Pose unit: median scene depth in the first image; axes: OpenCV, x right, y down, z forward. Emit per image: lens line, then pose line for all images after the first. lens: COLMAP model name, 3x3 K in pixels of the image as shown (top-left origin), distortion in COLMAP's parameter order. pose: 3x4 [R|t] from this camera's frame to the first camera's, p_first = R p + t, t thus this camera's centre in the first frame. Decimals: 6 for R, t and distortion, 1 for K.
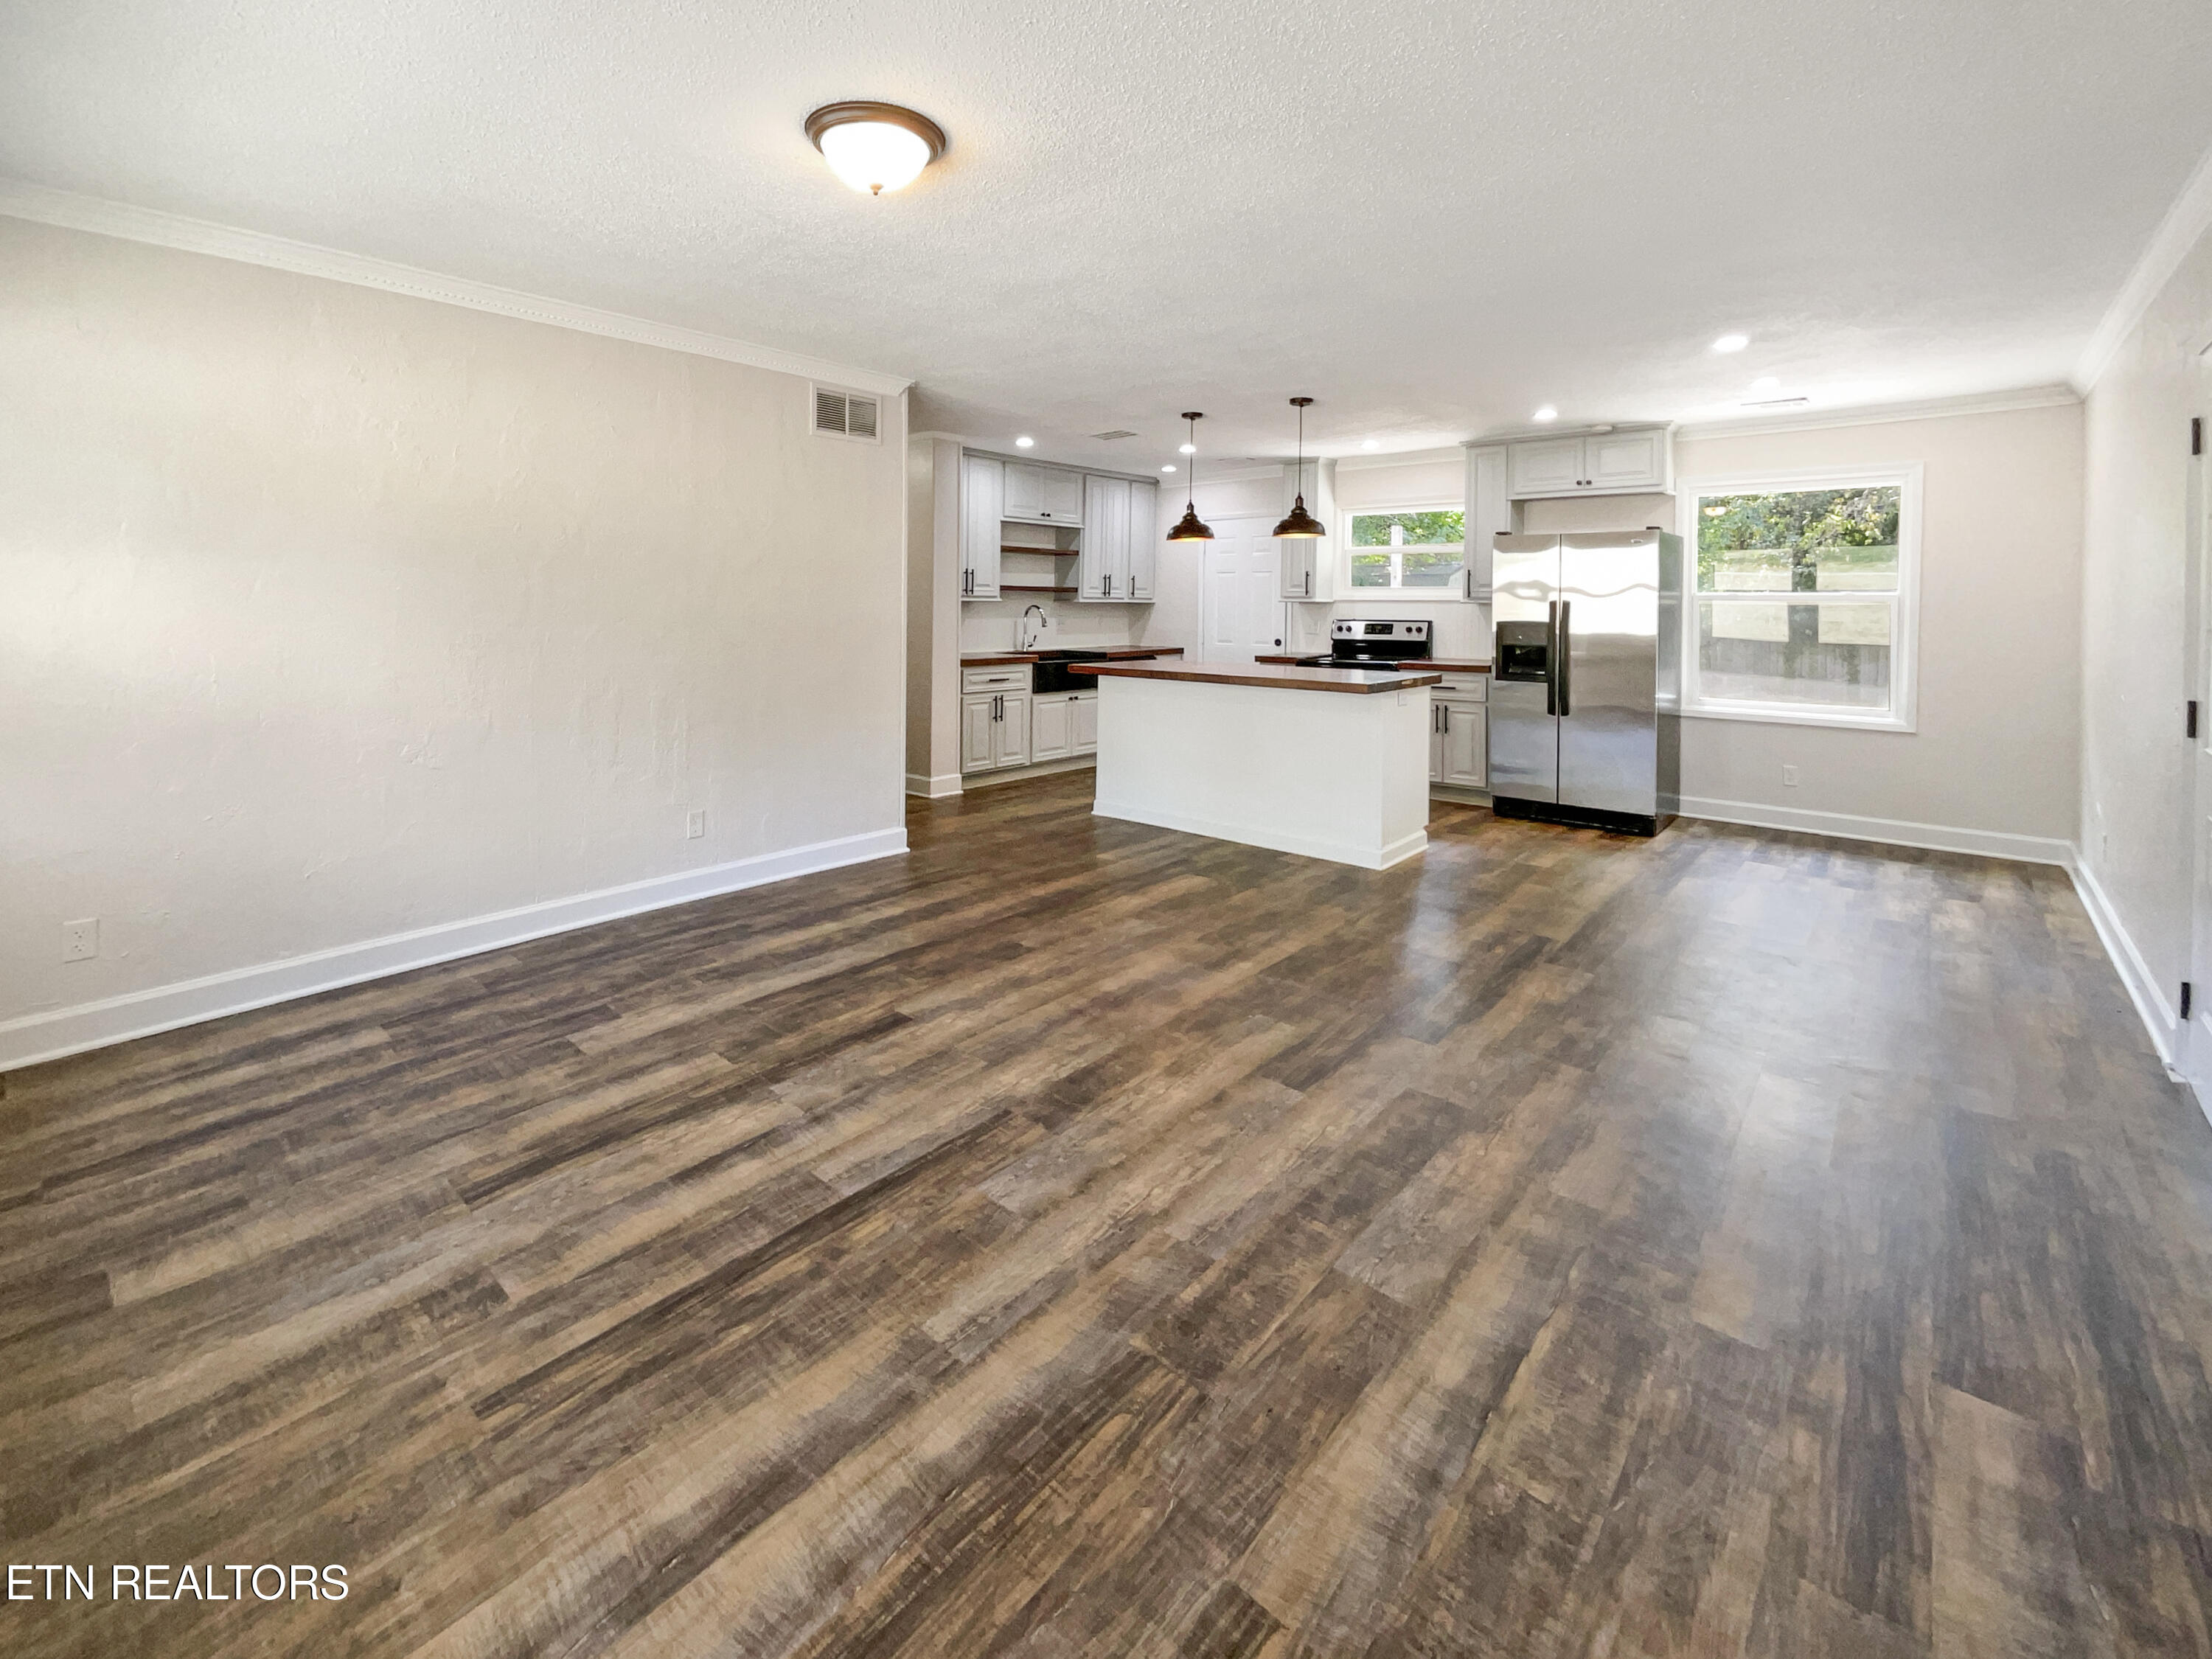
lens RADIAL K [[958.8, 0, 1093.6], [0, 958.8, 626.3], [0, 0, 1]] dist [-0.019853, 0.009303]
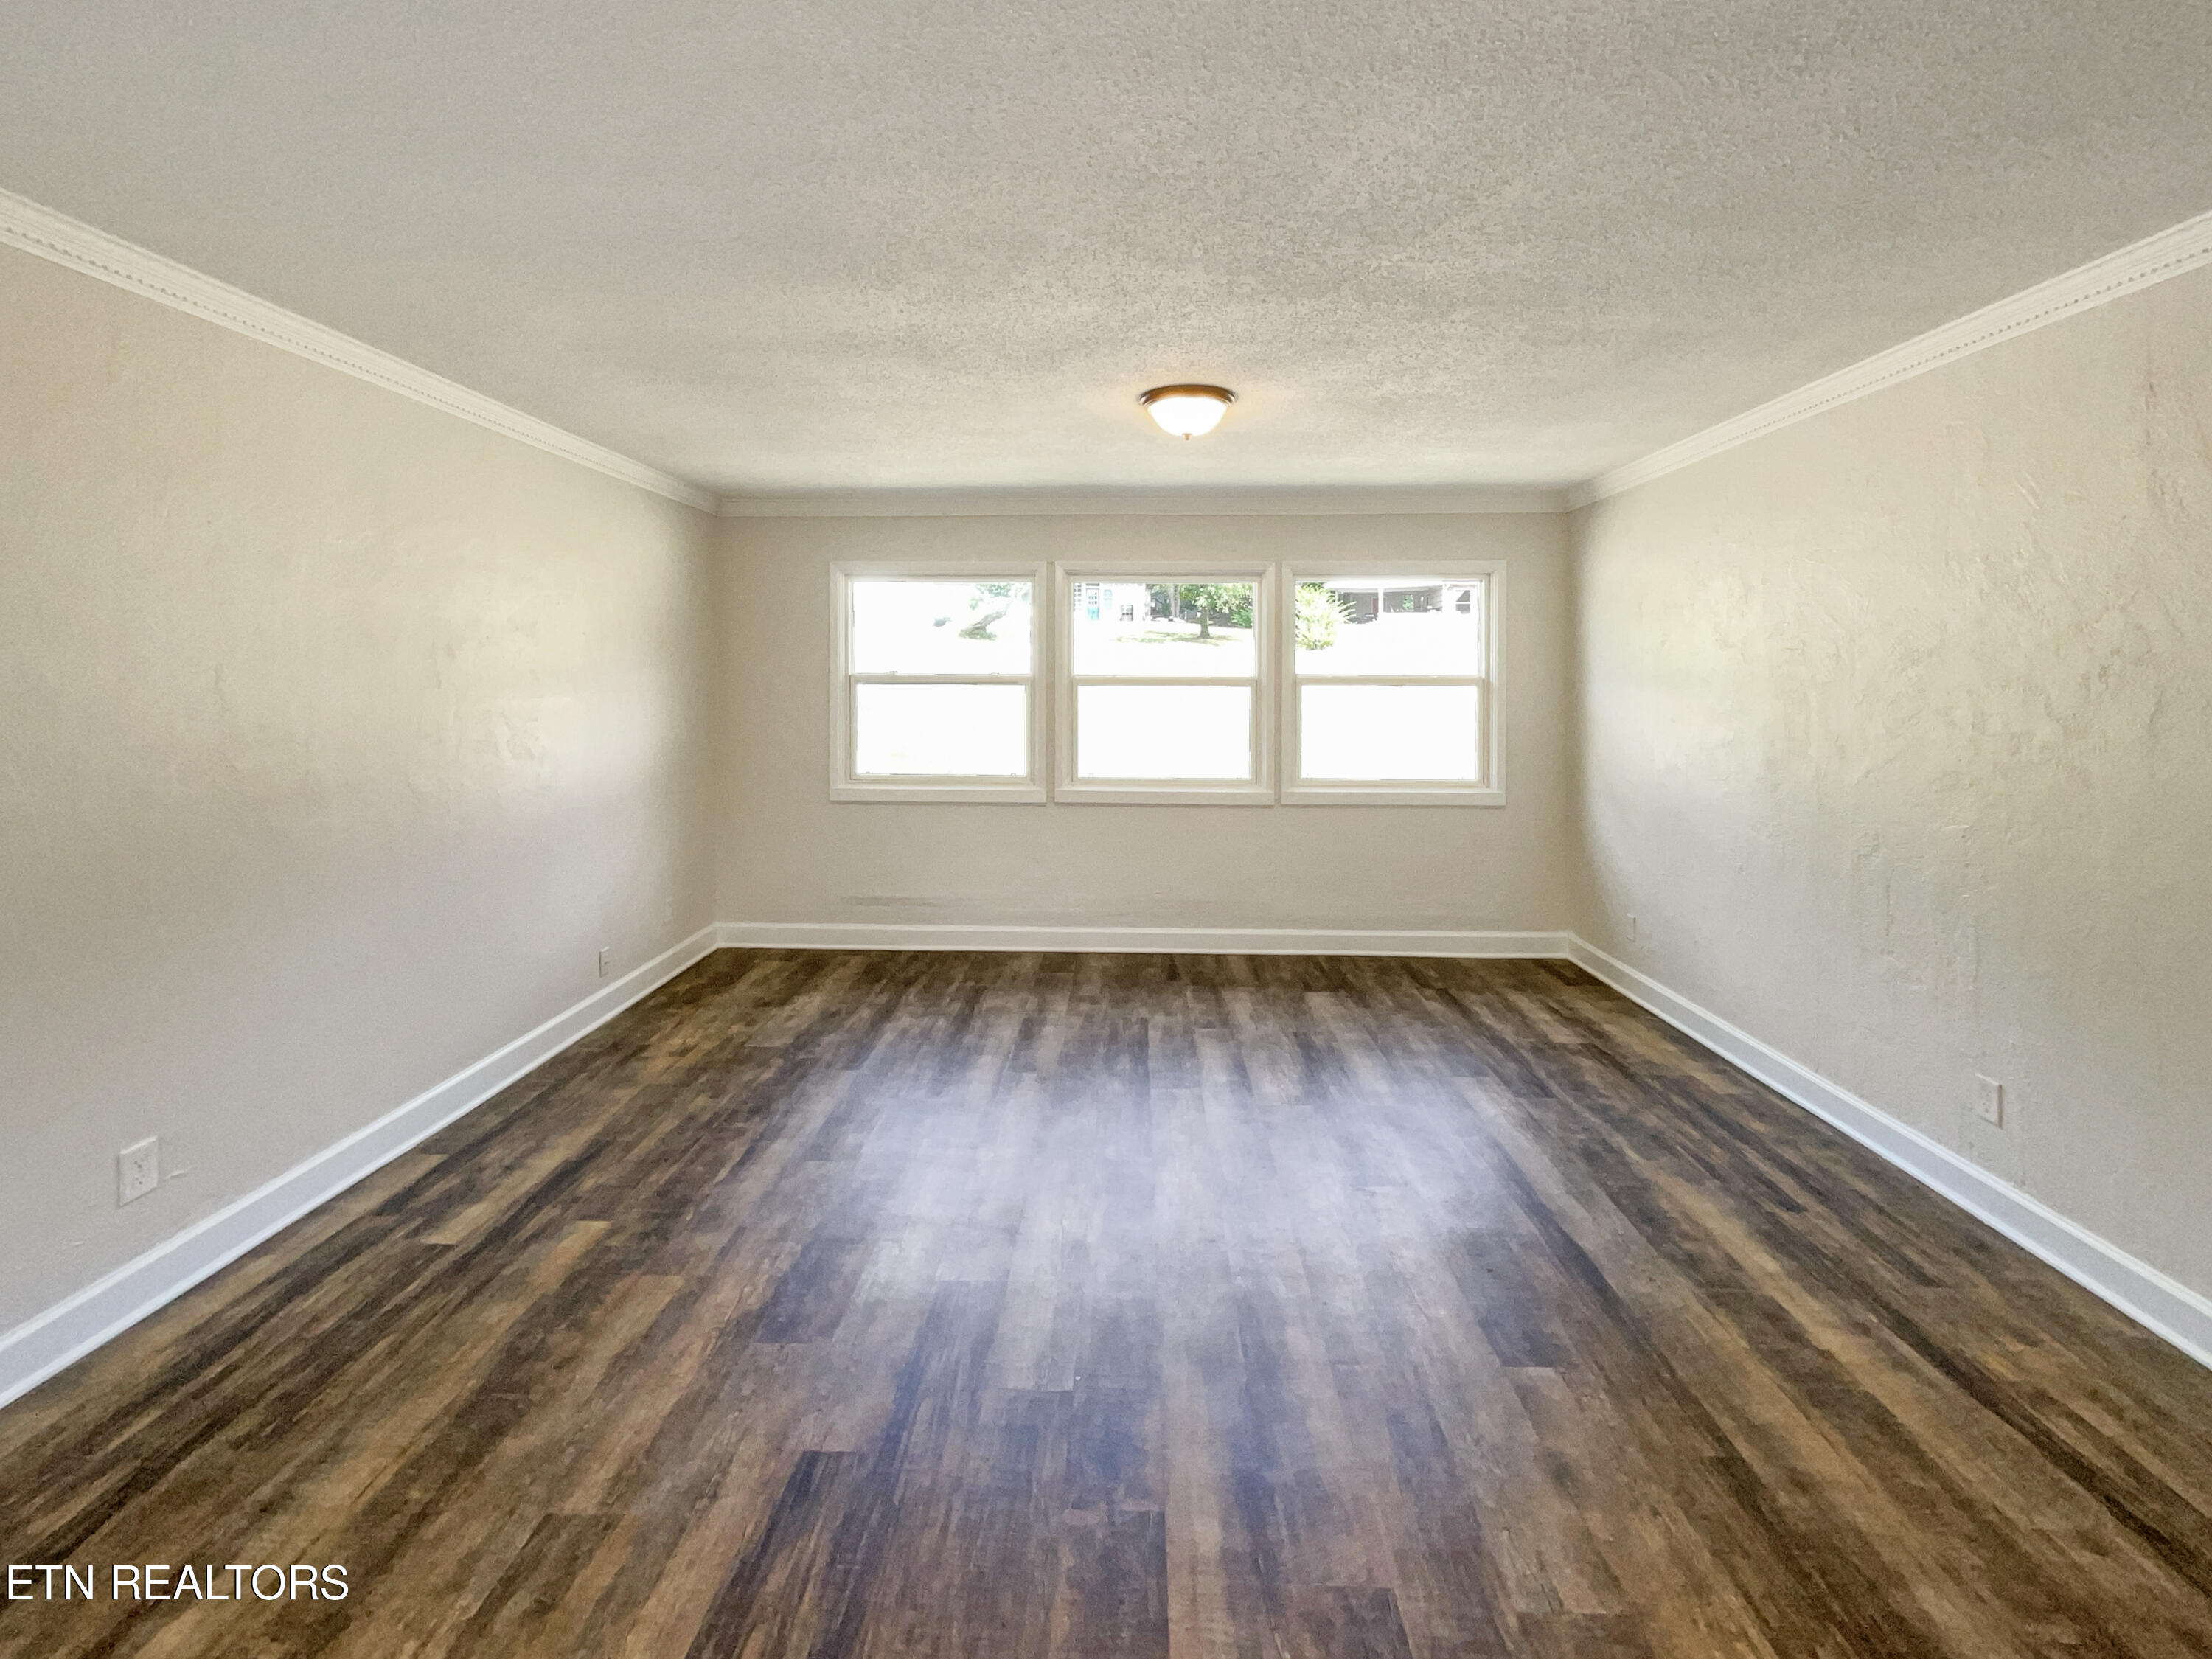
lens RADIAL K [[932.8, 0, 1108.7], [0, 932.8, 668.0], [0, 0, 1]] dist [0.026183, -0.010179]
pose [[-0.773908, -0.013872, -0.633146, 0.668169], [-0.024585, 0.999665, 0.008148, -0.101316], [0.632820, 0.021872, -0.773990, 1.776416]]
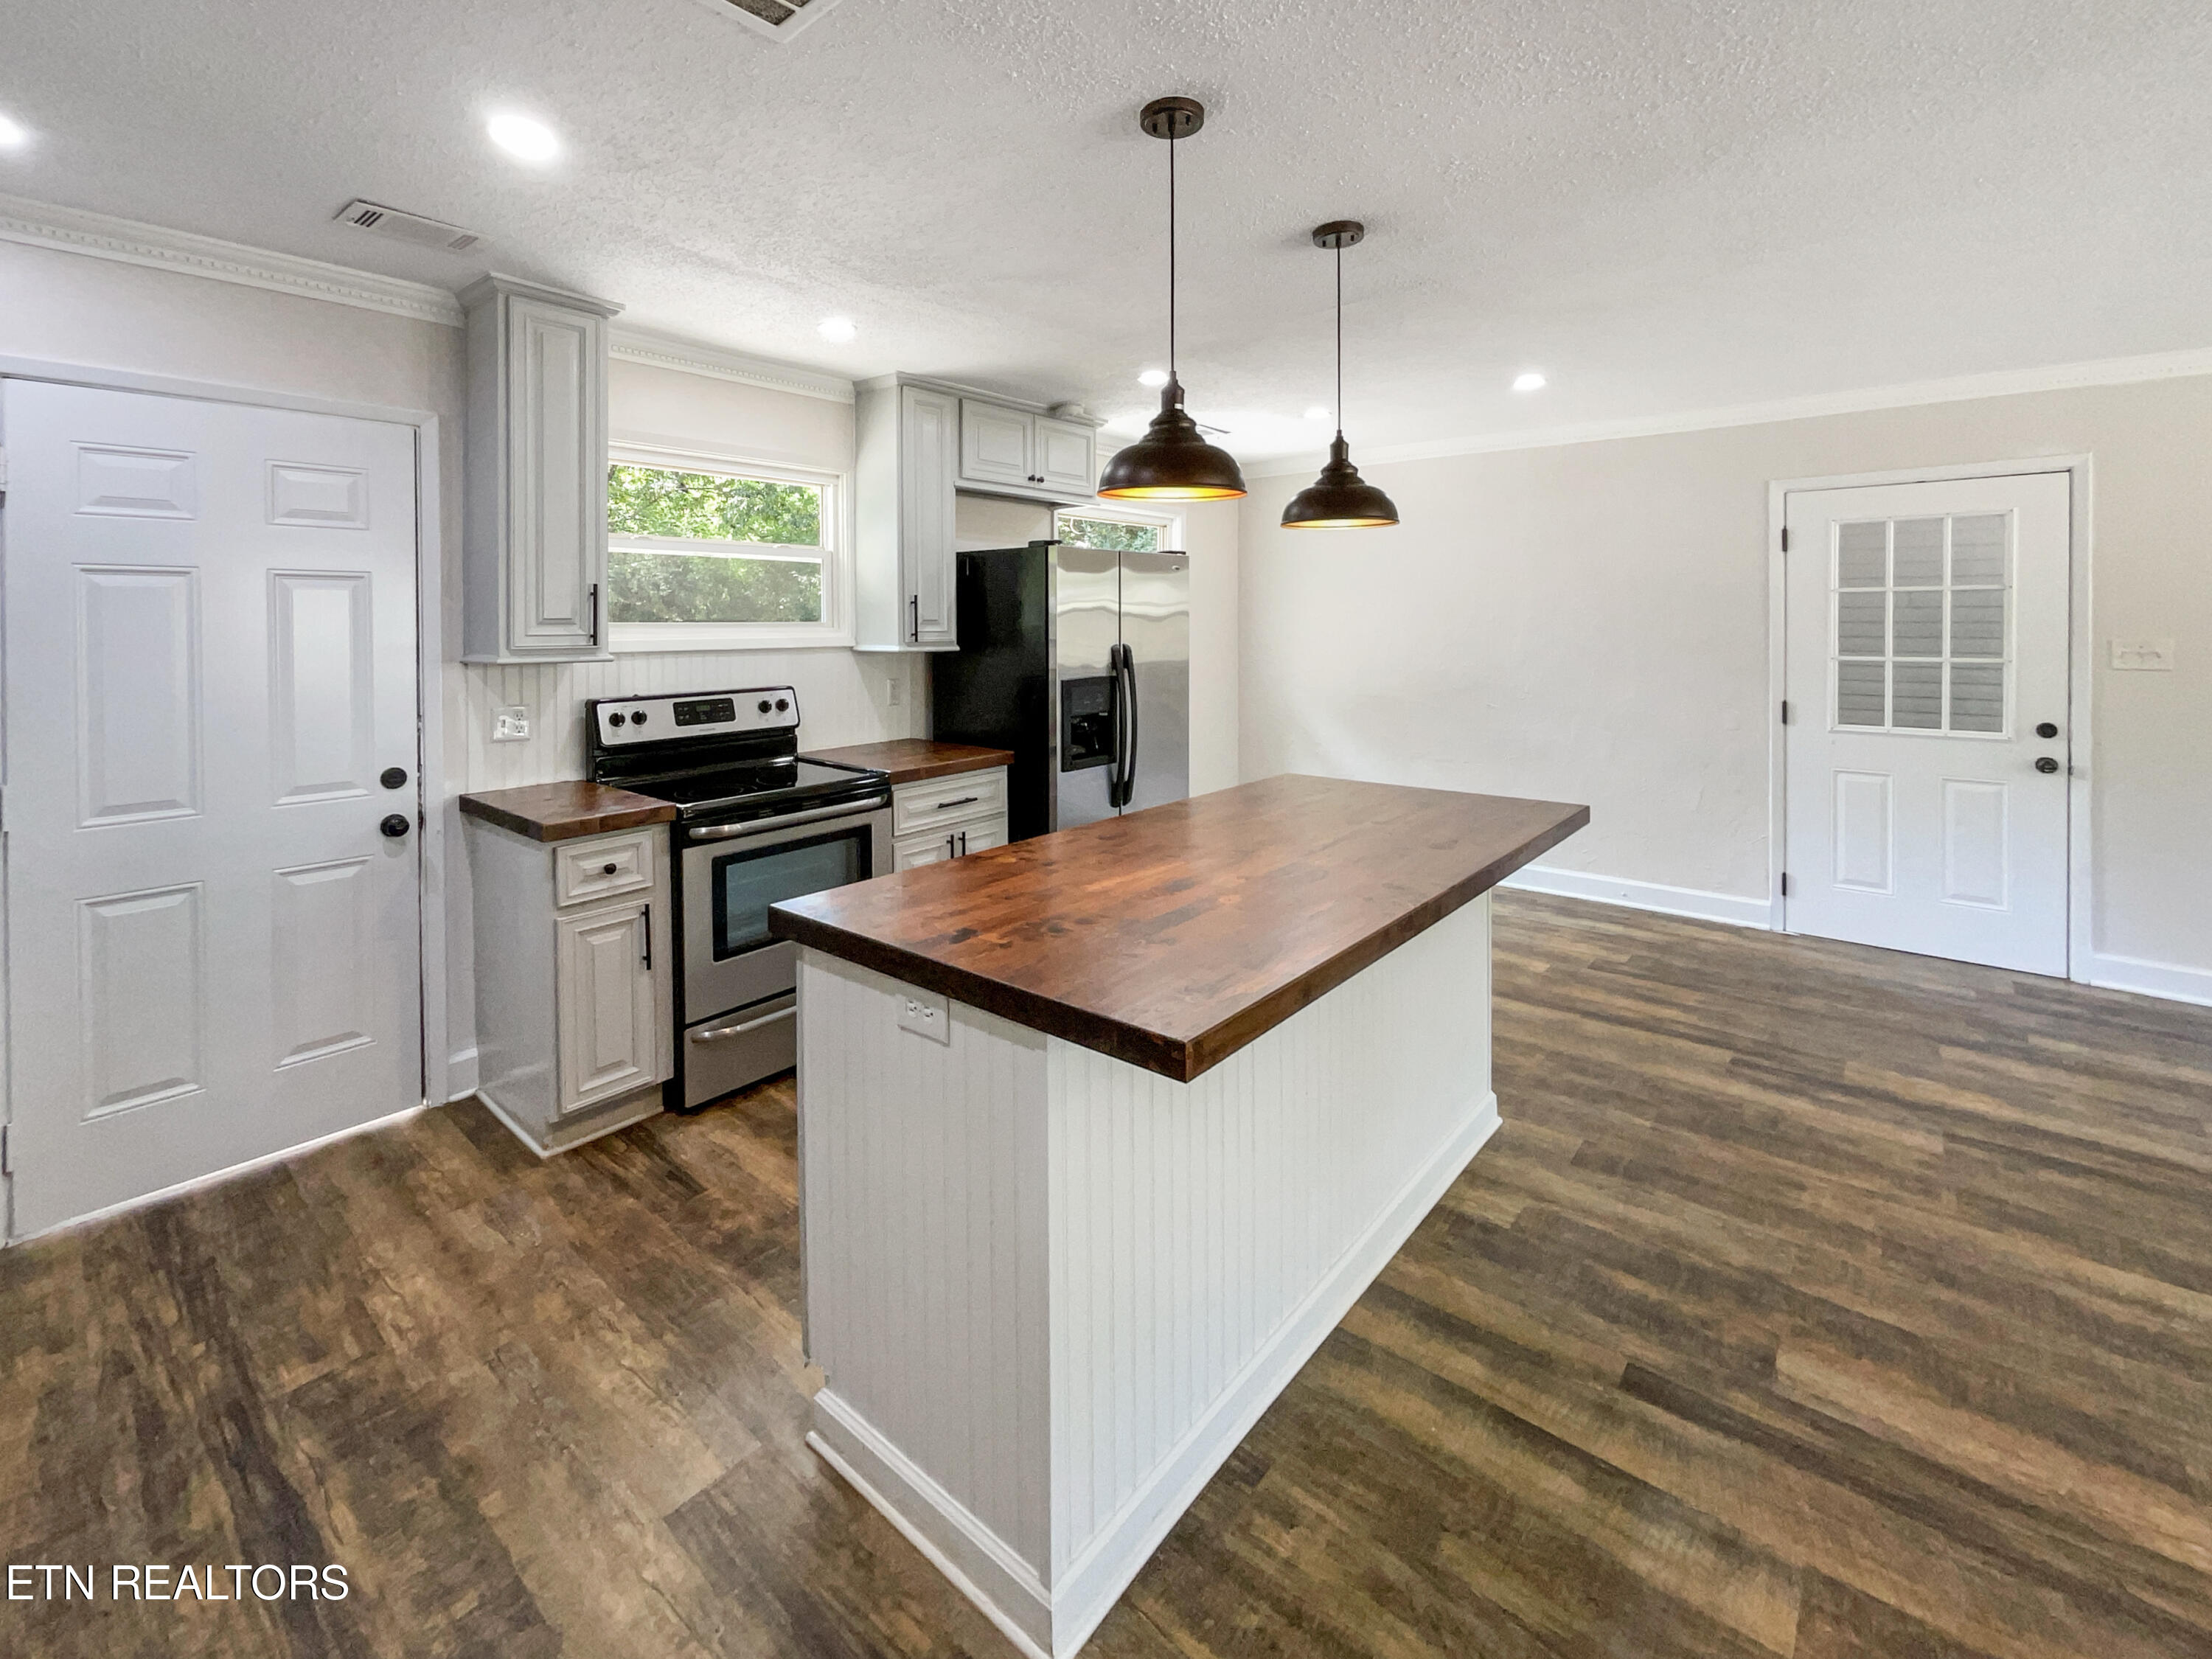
lens RADIAL K [[958.8, 0, 1093.6], [0, 958.8, 626.3], [0, 0, 1]] dist [-0.019853, 0.009303]
pose [[-0.015598, -0.013940, 0.999781, -0.490282], [0.028376, 0.999494, 0.014379, -0.113733], [-0.999476, 0.028594, -0.015195, 2.278507]]
